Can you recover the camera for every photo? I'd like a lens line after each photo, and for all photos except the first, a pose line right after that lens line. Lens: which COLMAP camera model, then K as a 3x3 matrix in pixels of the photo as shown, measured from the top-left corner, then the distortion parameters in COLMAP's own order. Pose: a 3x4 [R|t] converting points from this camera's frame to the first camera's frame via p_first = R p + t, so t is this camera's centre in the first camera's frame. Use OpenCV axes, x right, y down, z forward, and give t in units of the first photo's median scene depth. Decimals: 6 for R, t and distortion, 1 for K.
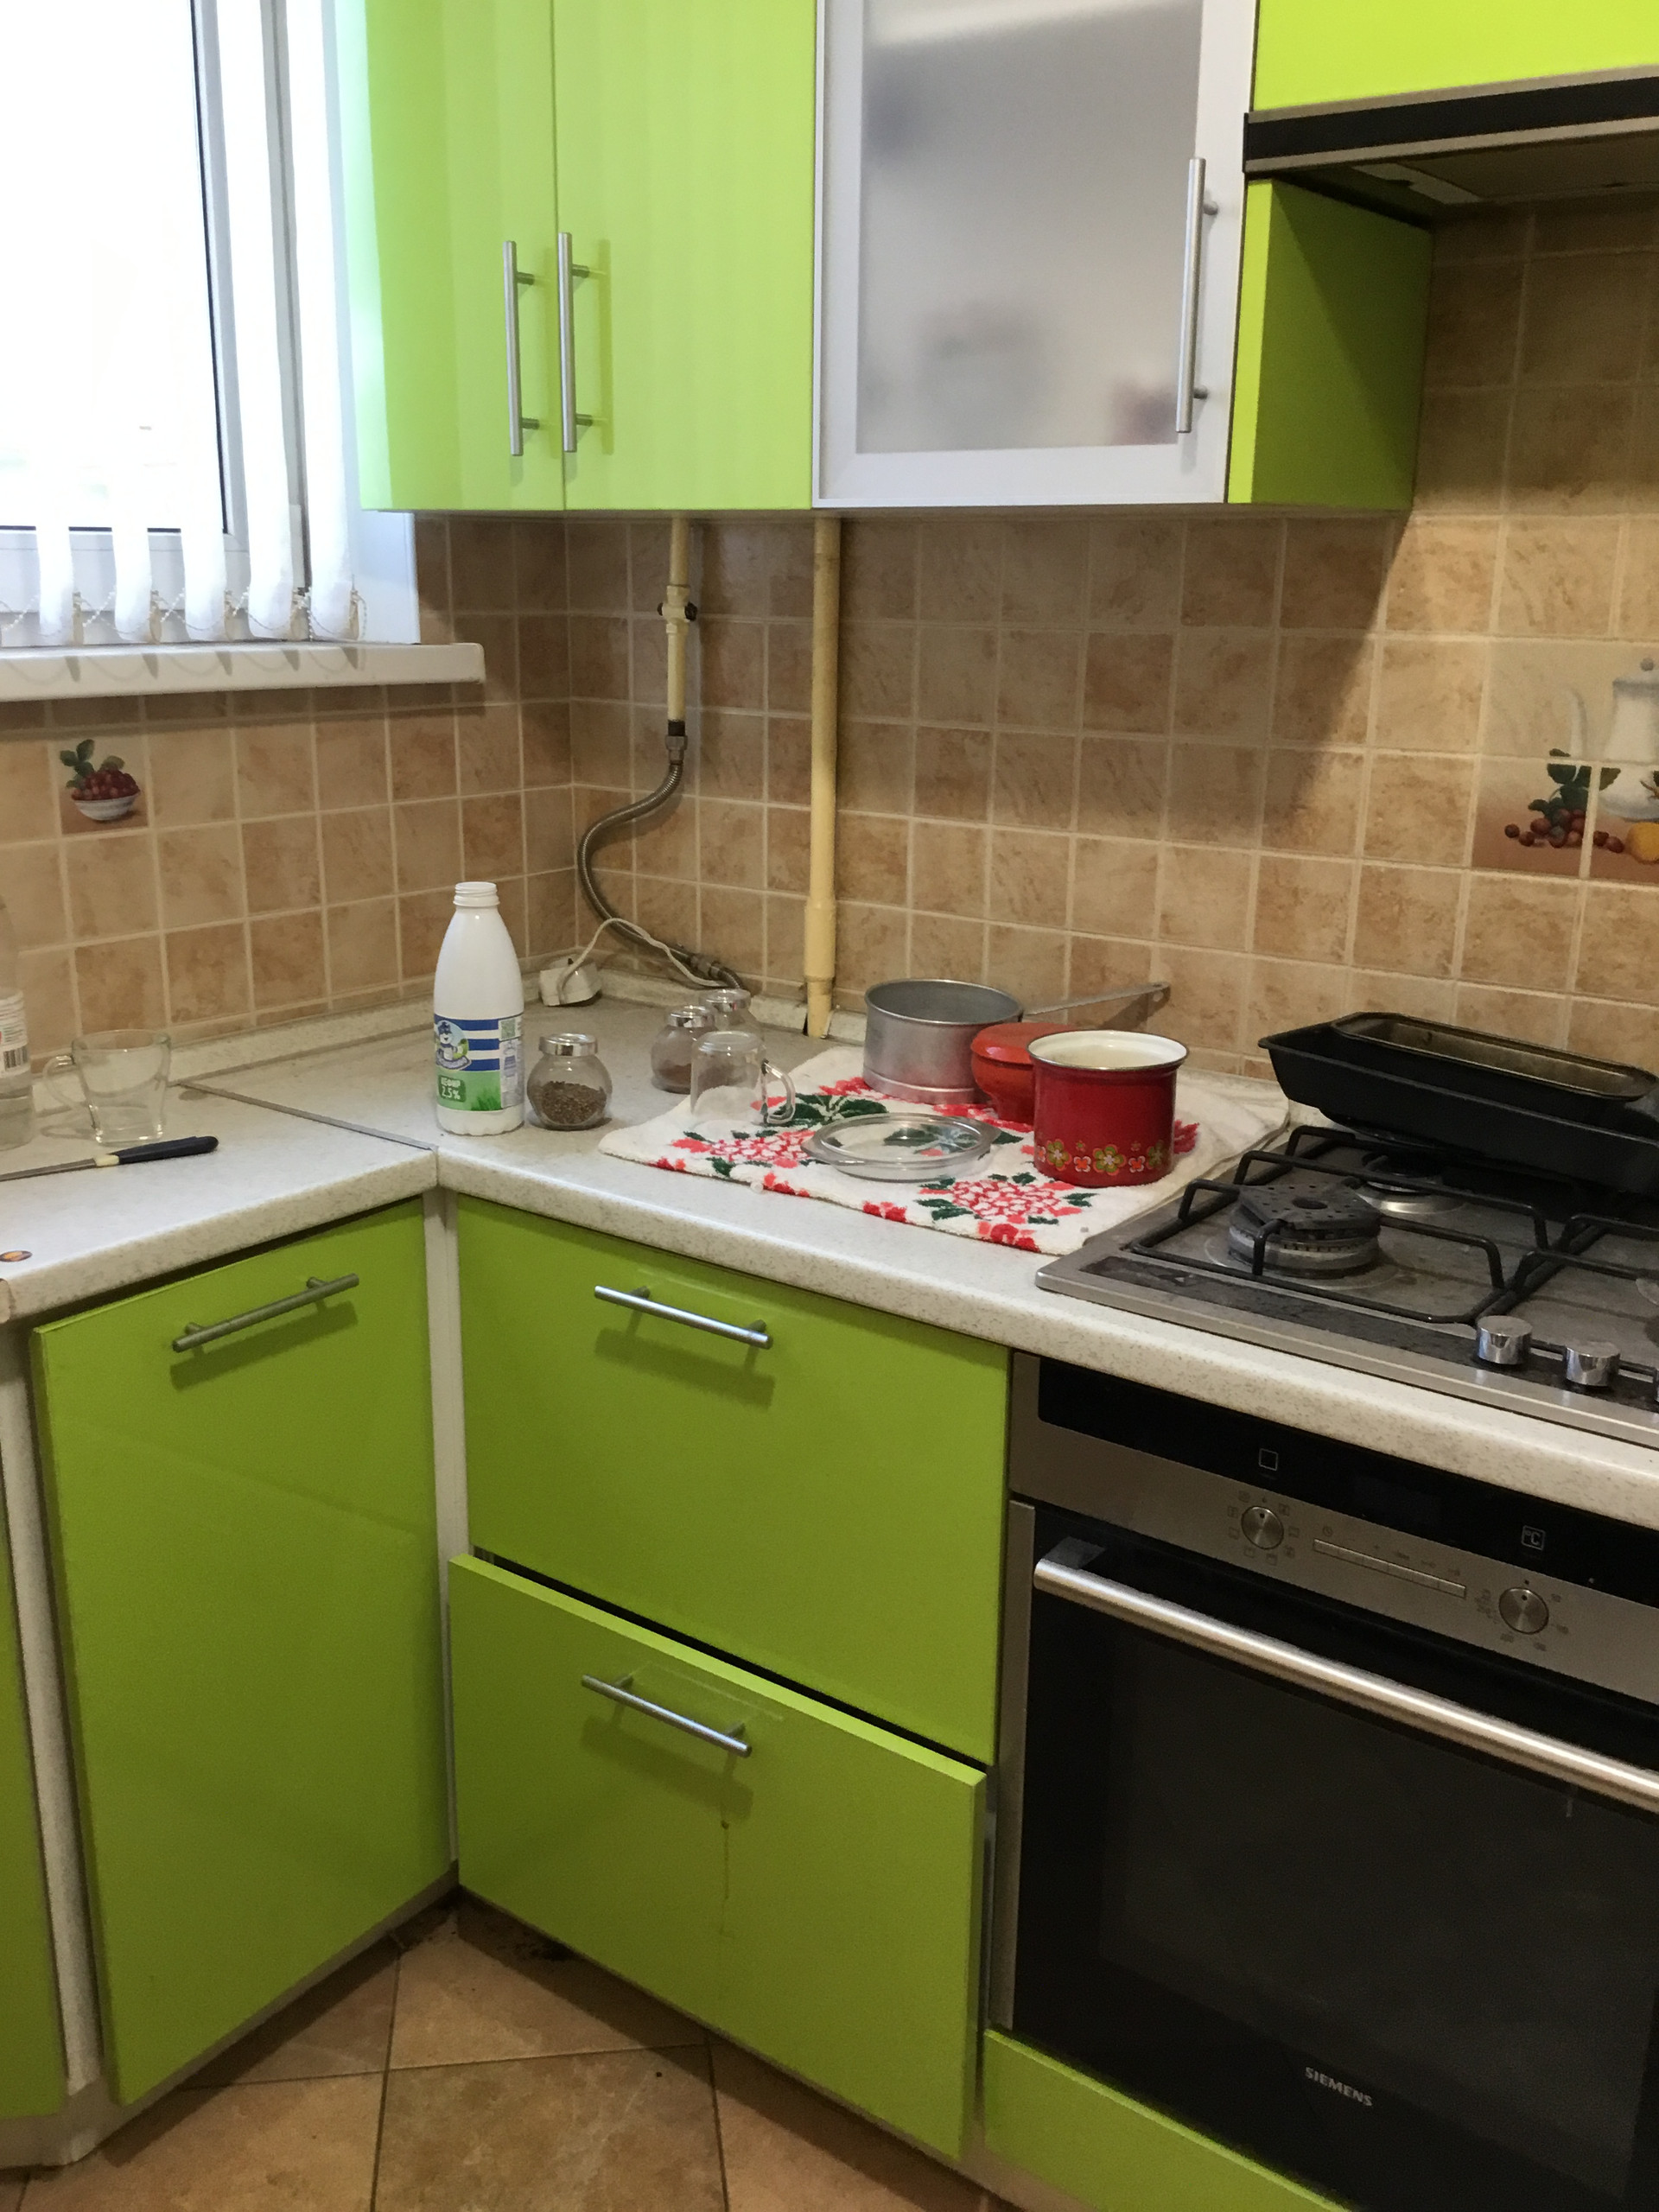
lens RADIAL K [[1970.1, 0, 814.6], [0, 1970.1, 1107.9], [0, 0, 1]] dist [0.110902, -0.206110]
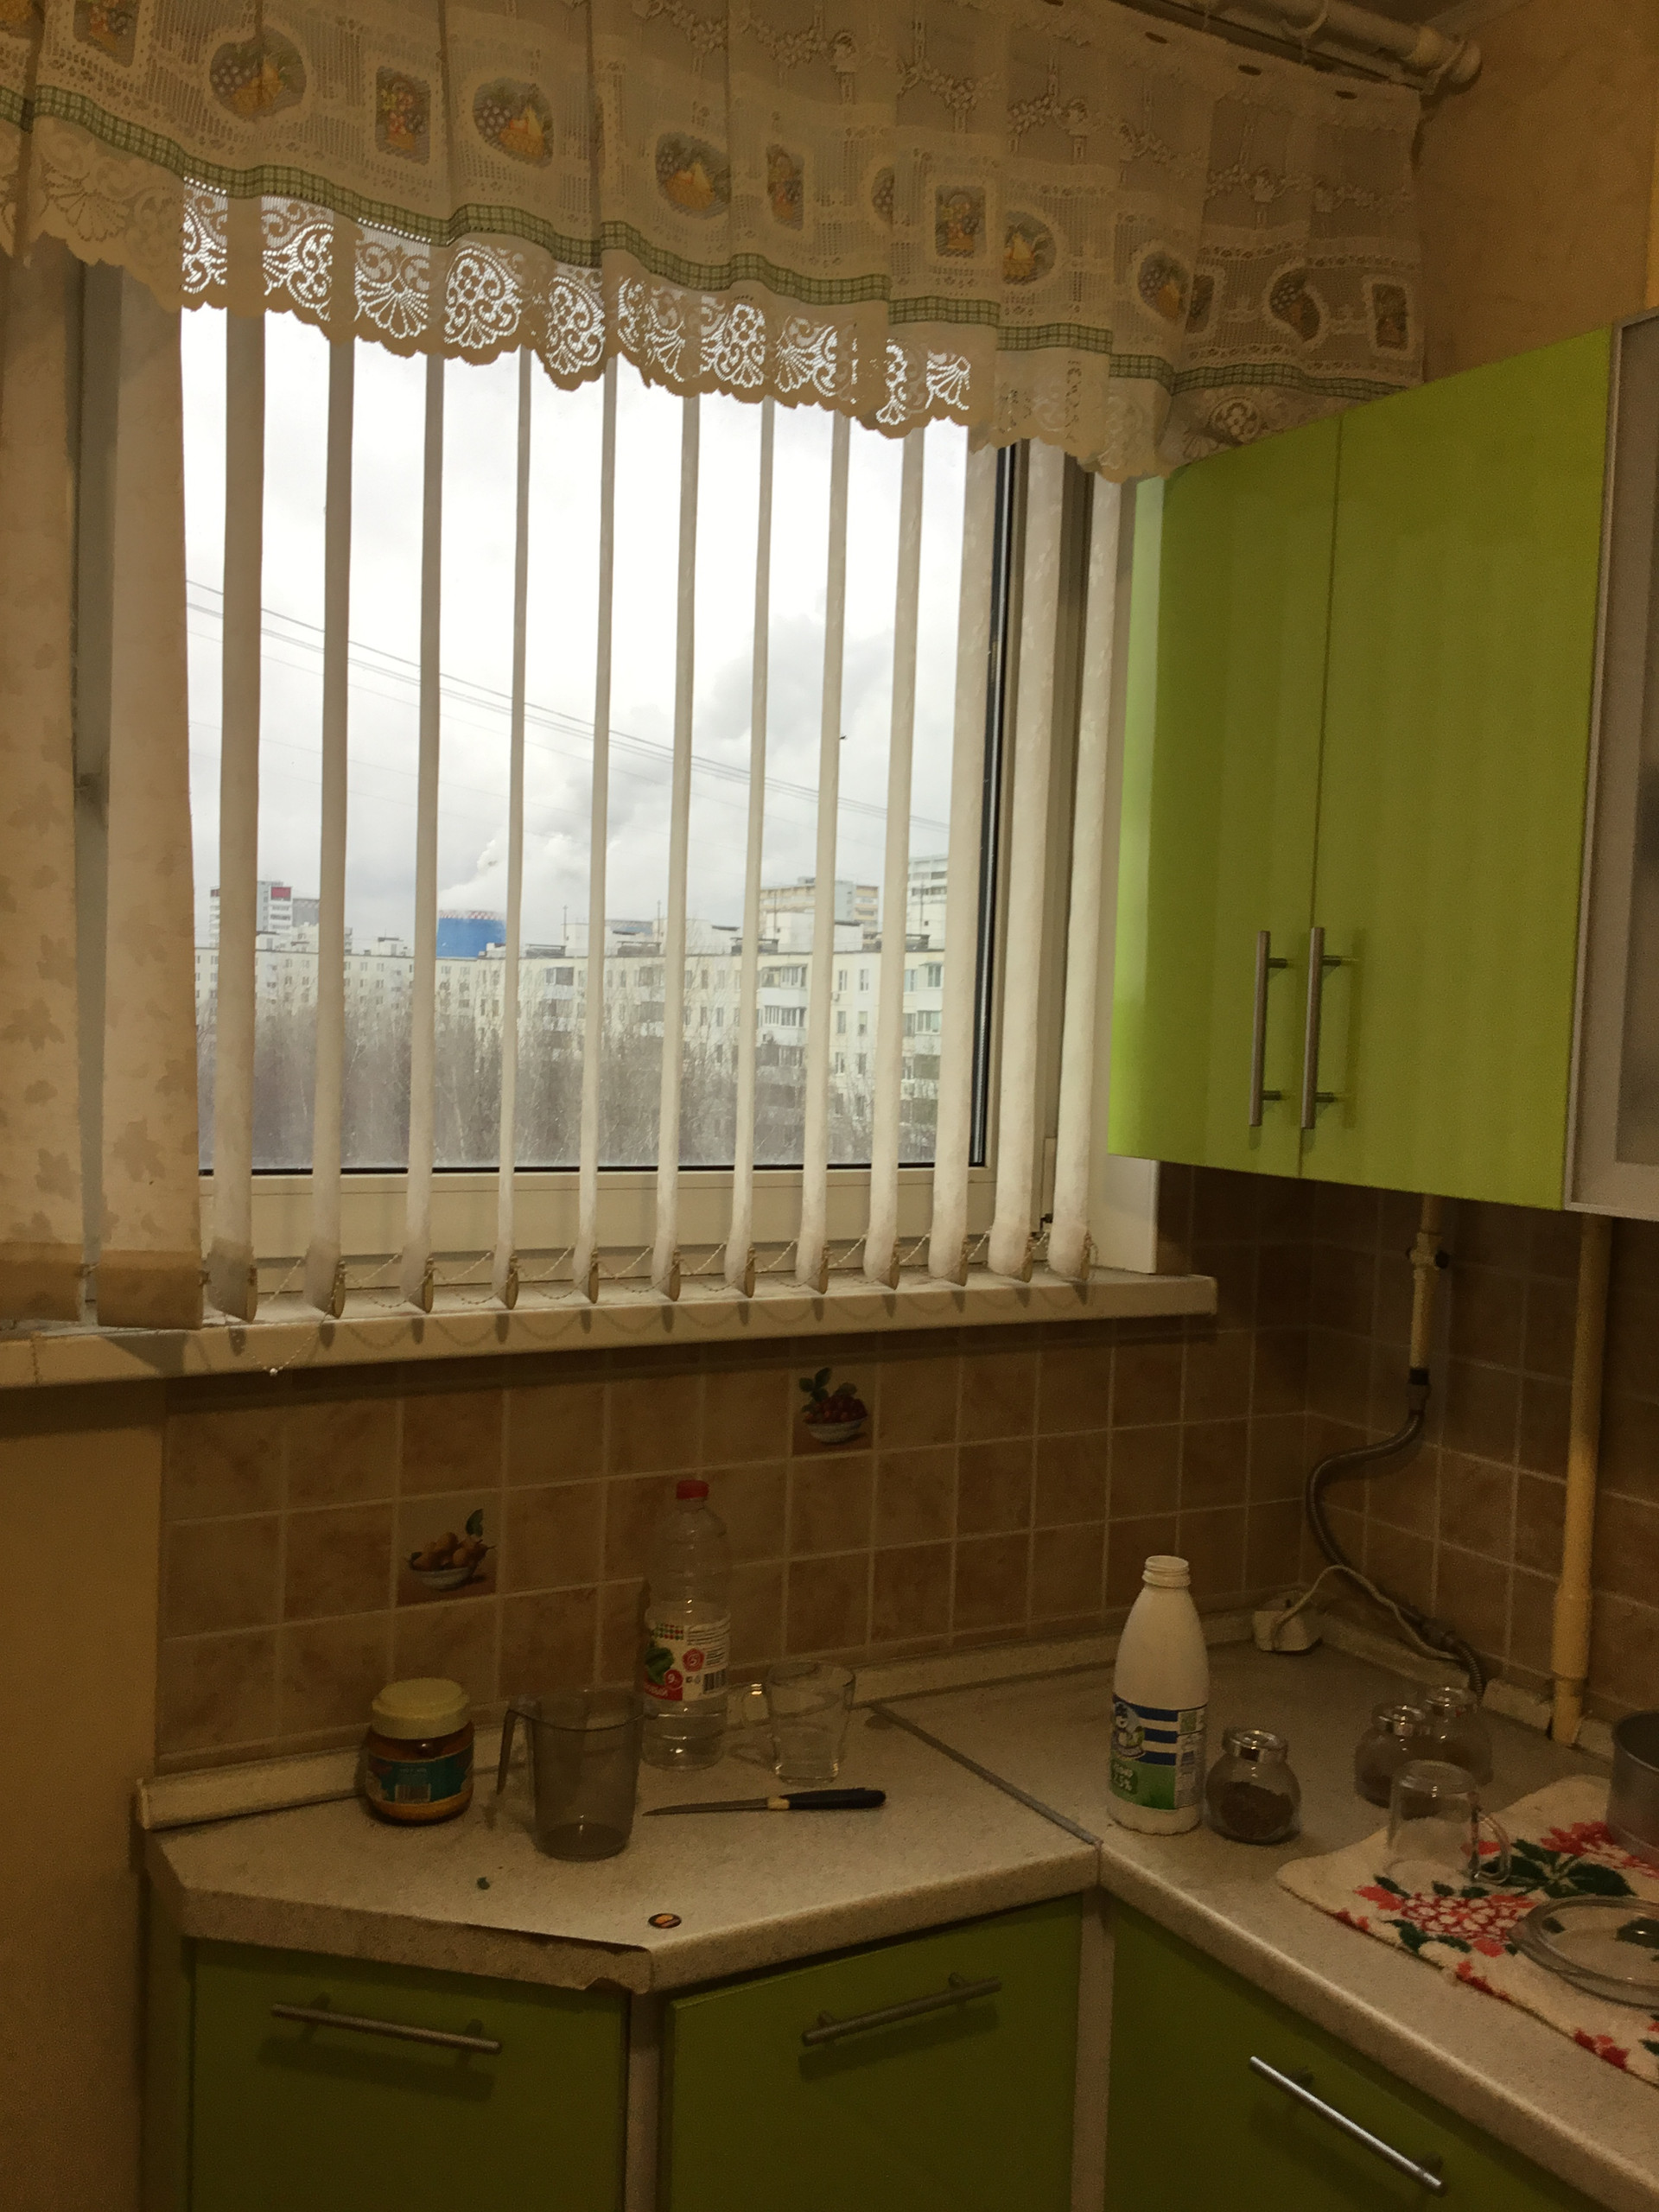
lens RADIAL K [[1970.1, 0, 822.1], [0, 1970.1, 1103.4], [0, 0, 1]] dist [0.110902, -0.206110]
pose [[0.919187, 0.043463, -0.391416, 0.041769], [-0.131696, 0.970596, -0.201495, -0.110528], [0.371149, 0.236759, 0.897883, 0.017587]]
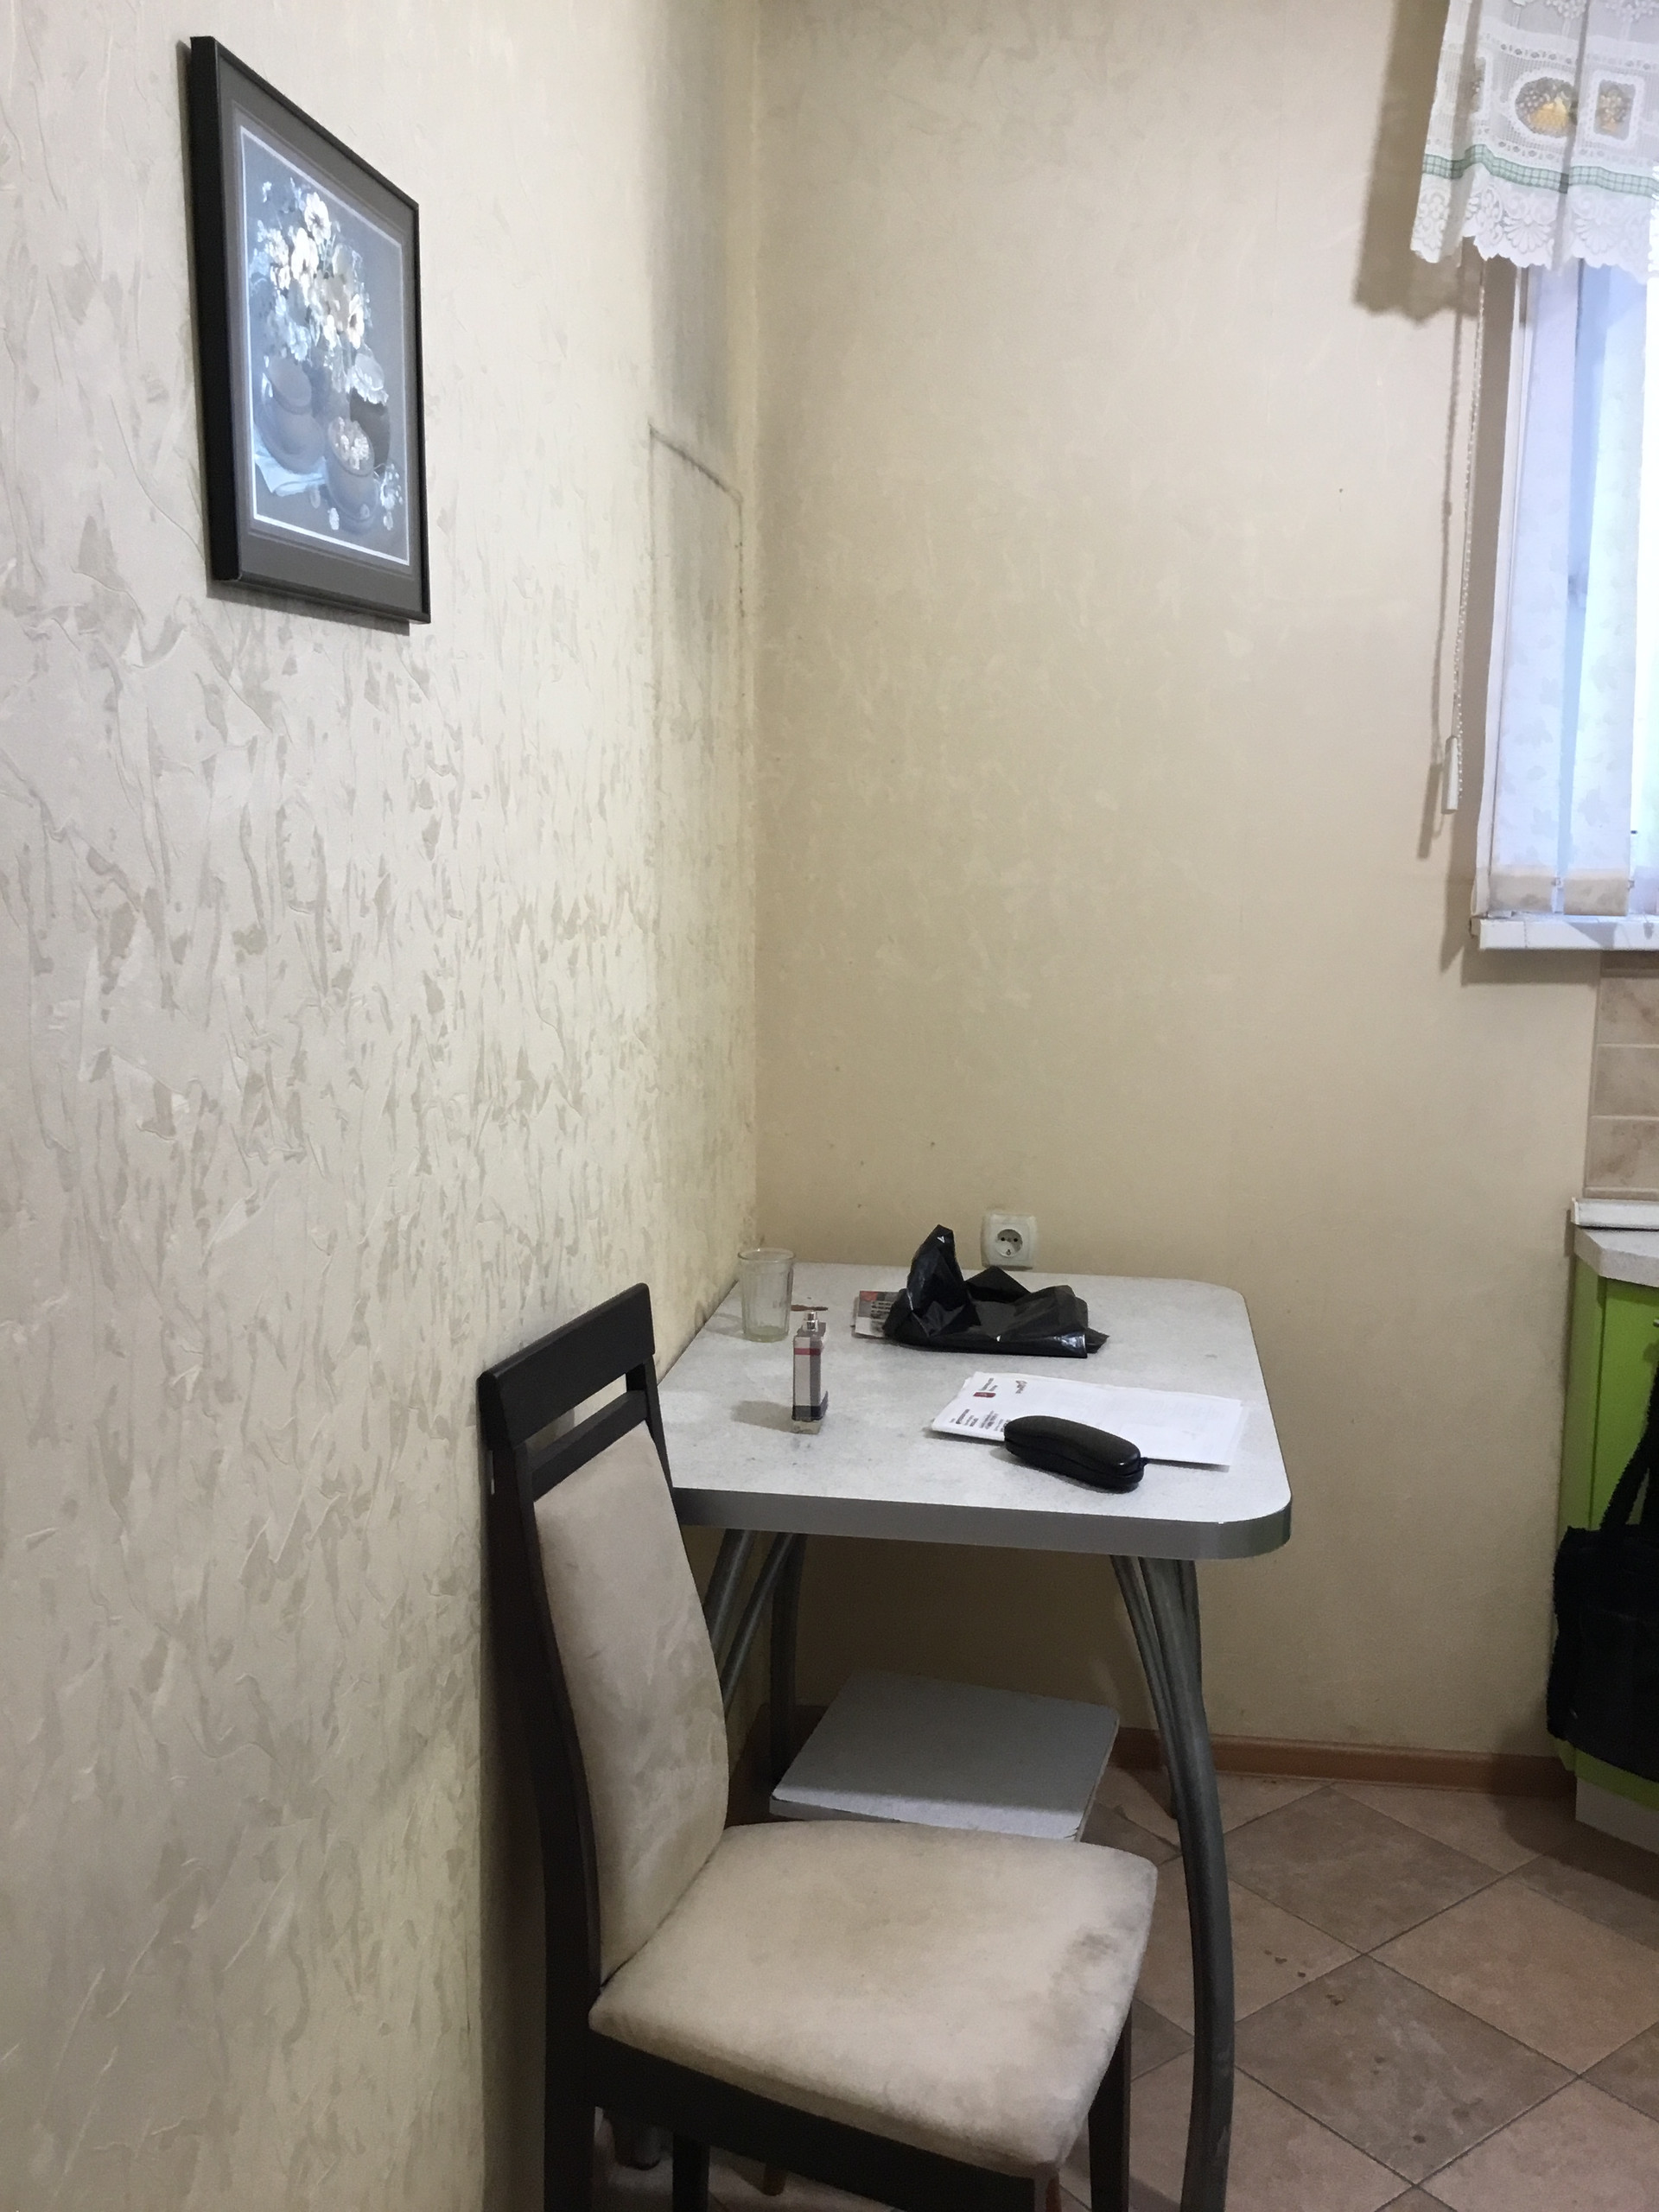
lens RADIAL K [[1970.1, 0, 840.4], [0, 1970.1, 1110.1], [0, 0, 1]] dist [0.110902, -0.206110]
pose [[0.489184, 0.142845, -0.860404, 0.412594], [-0.233885, 0.971850, 0.028372, 0.063667], [0.840236, 0.187356, 0.508823, -0.433026]]
